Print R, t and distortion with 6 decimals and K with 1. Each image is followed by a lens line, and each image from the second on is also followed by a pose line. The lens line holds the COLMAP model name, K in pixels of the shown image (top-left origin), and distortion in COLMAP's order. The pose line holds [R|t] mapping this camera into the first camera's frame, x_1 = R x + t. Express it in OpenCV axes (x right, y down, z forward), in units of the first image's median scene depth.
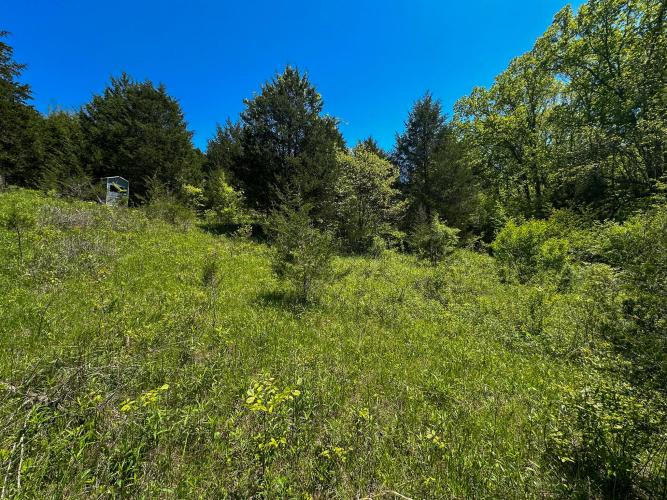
lens RADIAL K [[270.4, 0, 336.9], [0, 270.4, 250.9], [0, 0, 1]] dist [-0.004647, 0.001902]
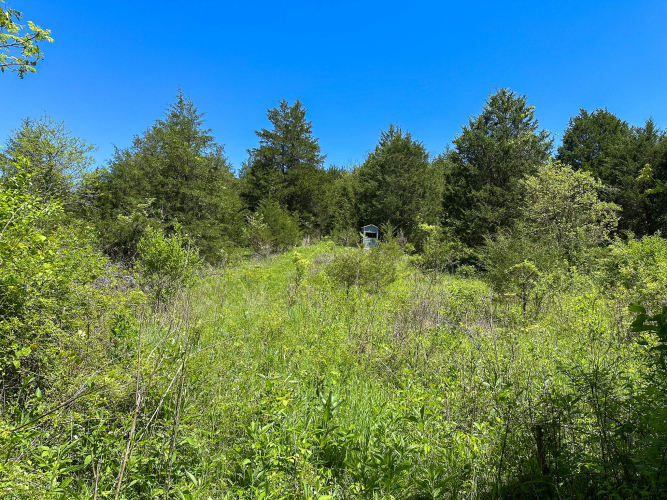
lens RADIAL K [[477.3, 0, 336.4], [0, 477.3, 252.8], [0, 0, 1]] dist [0.014104, -0.002781]
pose [[0.638247, -0.065118, -0.767072, 4.294377], [-0.028374, 0.993749, -0.107970, 0.514250], [0.769308, 0.090677, 0.632410, -2.761330]]
